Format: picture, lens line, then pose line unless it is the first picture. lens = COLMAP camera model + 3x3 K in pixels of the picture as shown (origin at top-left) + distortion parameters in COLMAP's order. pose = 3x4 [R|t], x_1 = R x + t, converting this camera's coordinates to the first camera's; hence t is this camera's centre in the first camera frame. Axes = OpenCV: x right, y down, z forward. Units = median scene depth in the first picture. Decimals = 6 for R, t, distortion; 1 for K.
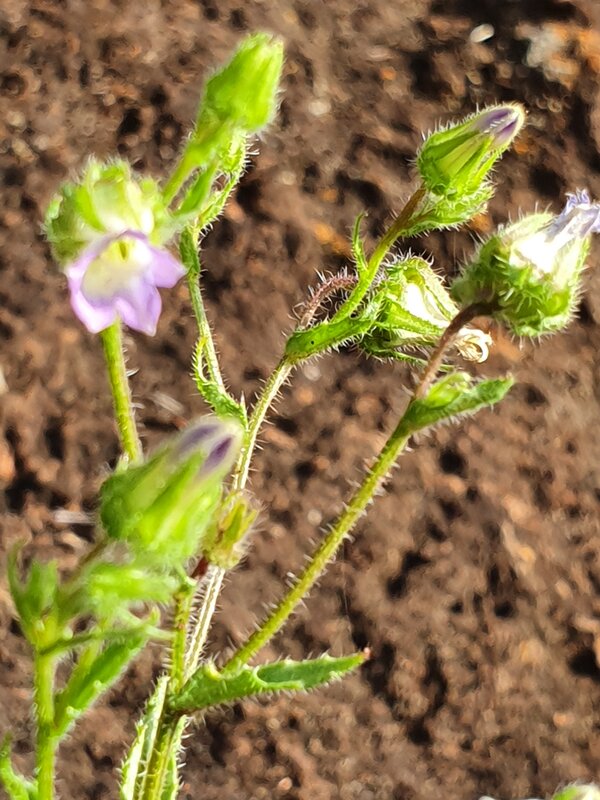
lens RADIAL K [[2696.1, 0, 302.5], [0, 2696.1, 397.8], [0, 0, 1]] dist [0.120684, 0.000000]
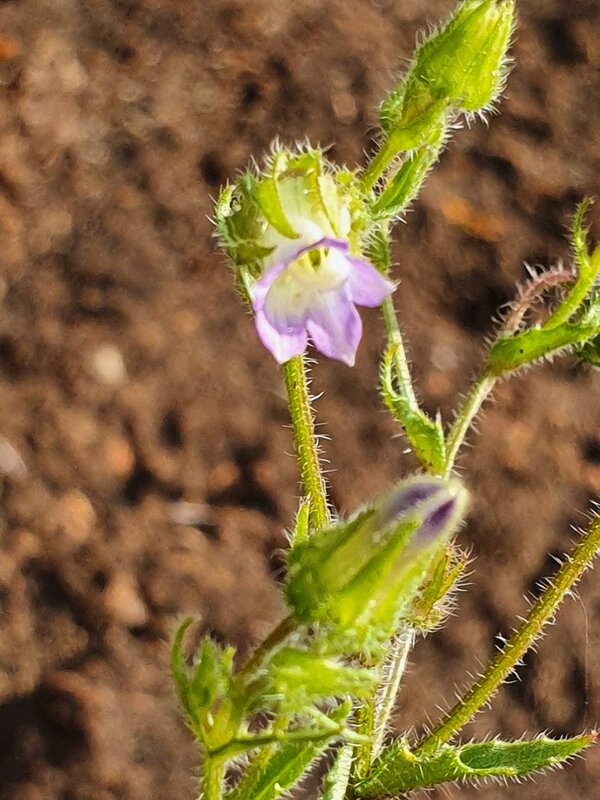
lens RADIAL K [[2696.1, 0, 304.0], [0, 2696.1, 395.7], [0, 0, 1]] dist [0.120684, 0.000000]
pose [[0.998911, 0.011601, -0.045183, -0.028453], [-0.010466, 0.999626, 0.025281, -0.029748], [0.045459, -0.024781, 0.998659, 0.166284]]
